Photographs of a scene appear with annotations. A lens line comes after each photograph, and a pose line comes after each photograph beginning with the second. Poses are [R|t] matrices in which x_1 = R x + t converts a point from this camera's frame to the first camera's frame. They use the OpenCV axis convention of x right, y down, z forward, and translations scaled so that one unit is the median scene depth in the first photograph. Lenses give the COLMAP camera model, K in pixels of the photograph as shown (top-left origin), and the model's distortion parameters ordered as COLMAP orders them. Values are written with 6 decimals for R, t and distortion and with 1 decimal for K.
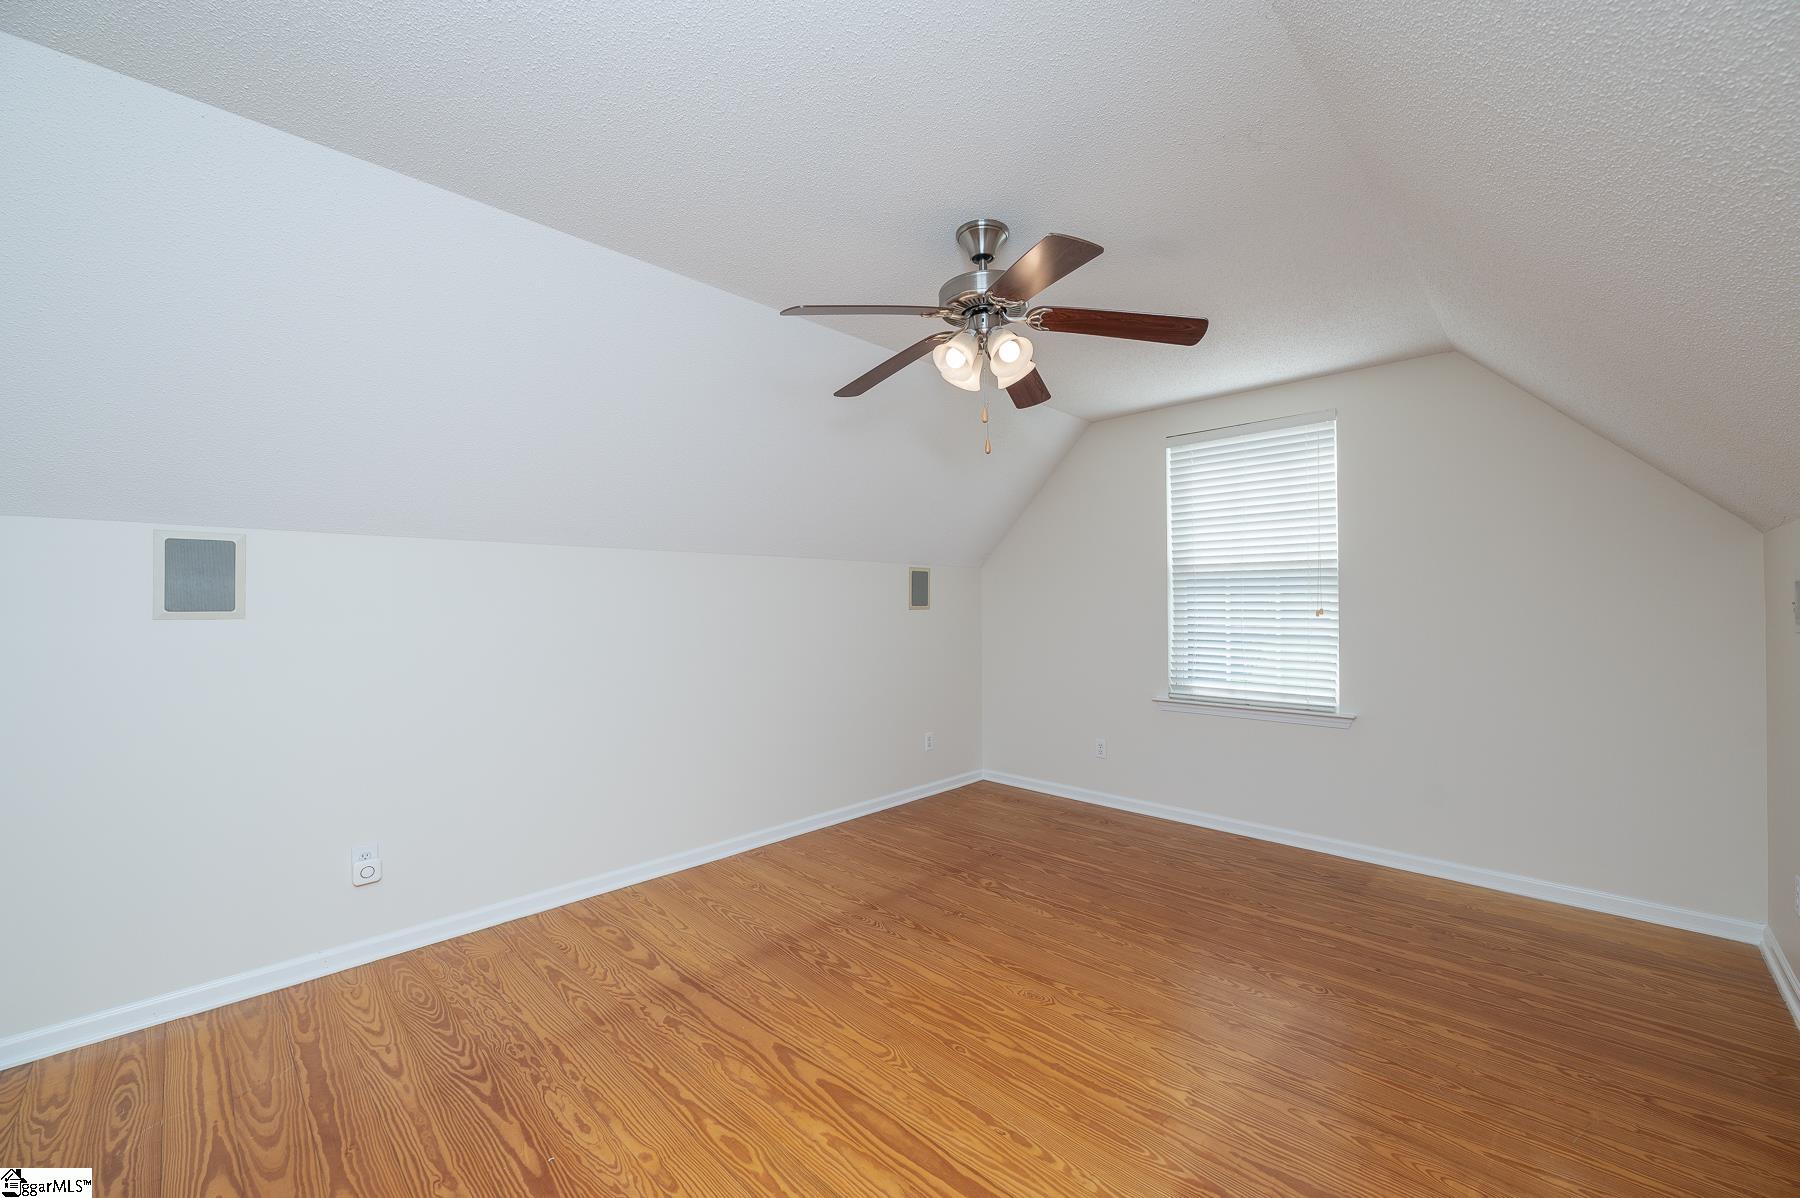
lens RADIAL K [[714.8, 0, 893.6], [0, 714.8, 597.8], [0, 0, 1]] dist [0.000182, 0.000105]
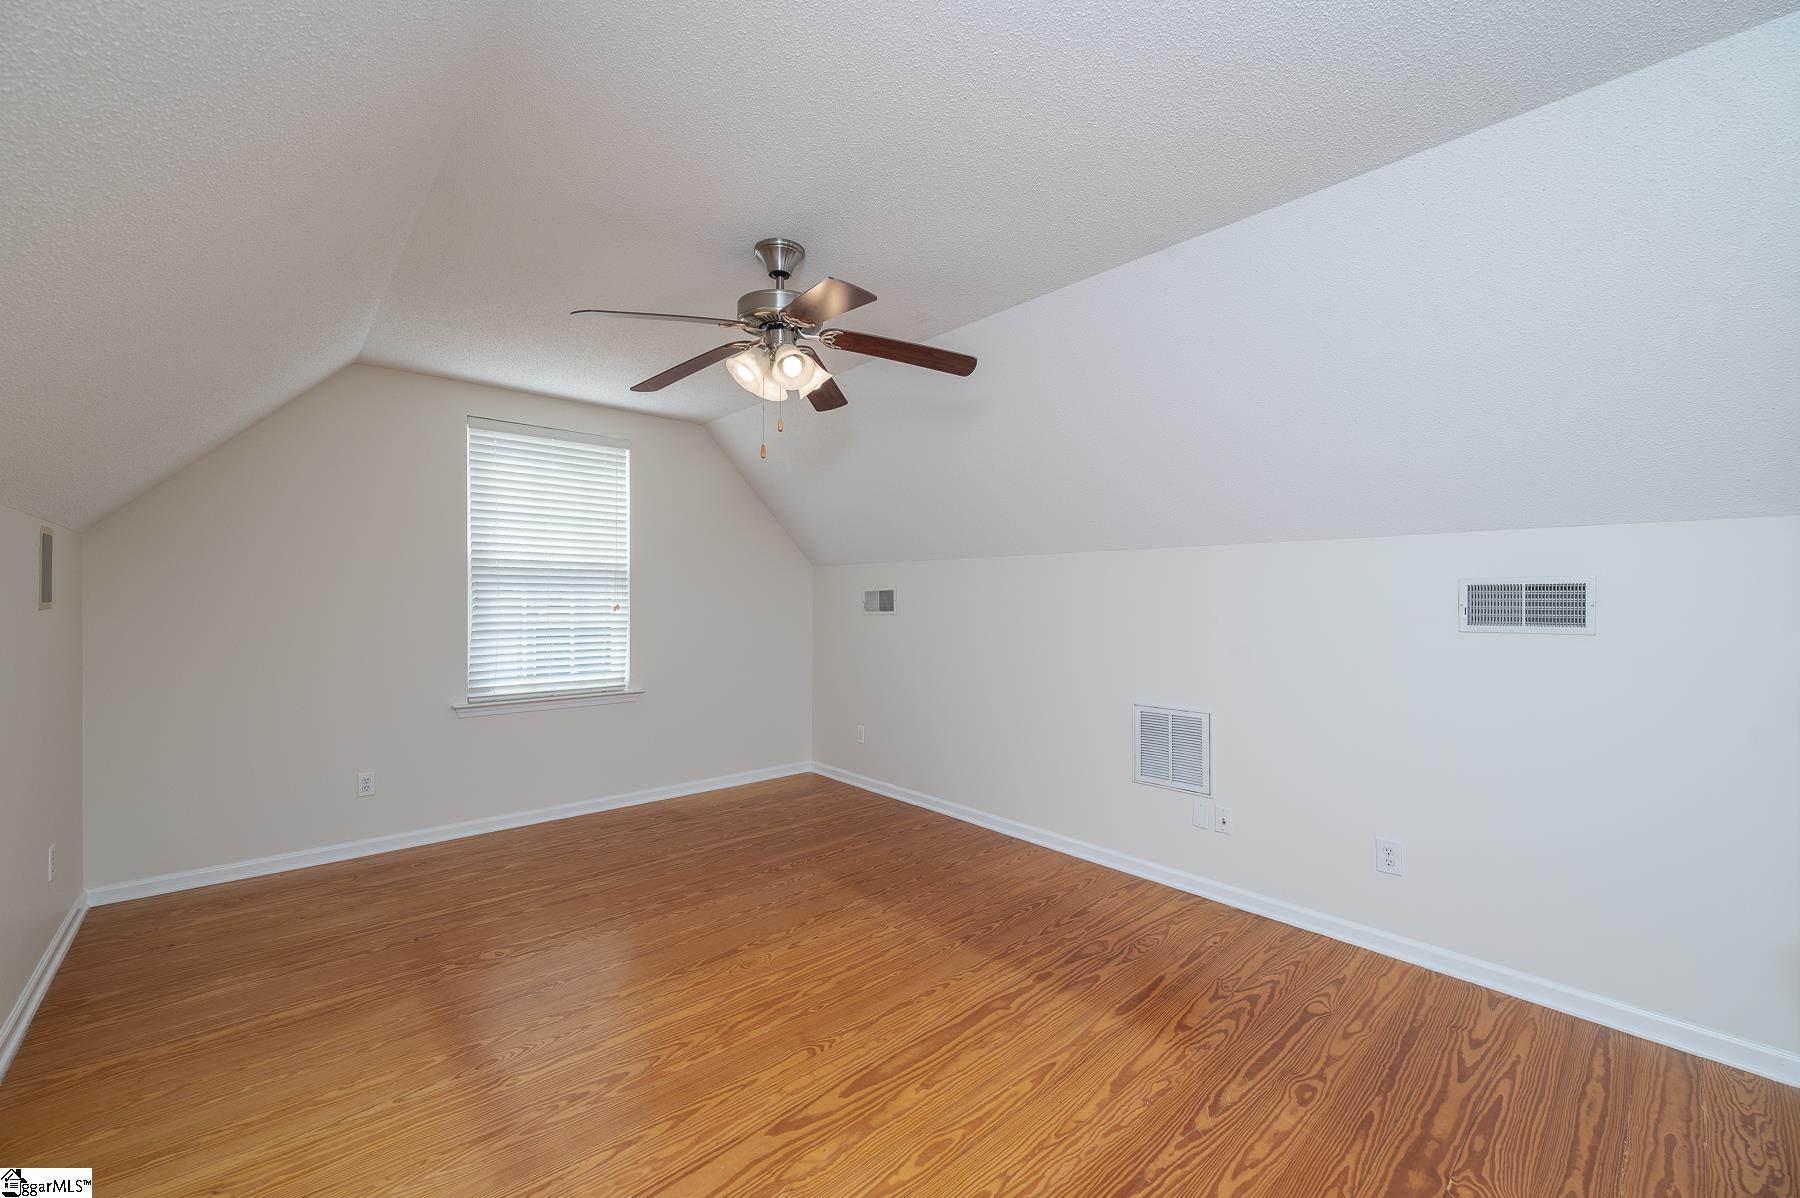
lens RADIAL K [[714.8, 0, 893.6], [0, 714.8, 597.8], [0, 0, 1]] dist [0.000182, 0.000105]
pose [[0.067488, 0.005009, 0.997708, -0.582647], [-0.013123, 0.999905, -0.004133, 0.002893], [-0.997634, -0.012814, 0.067547, 0.477475]]
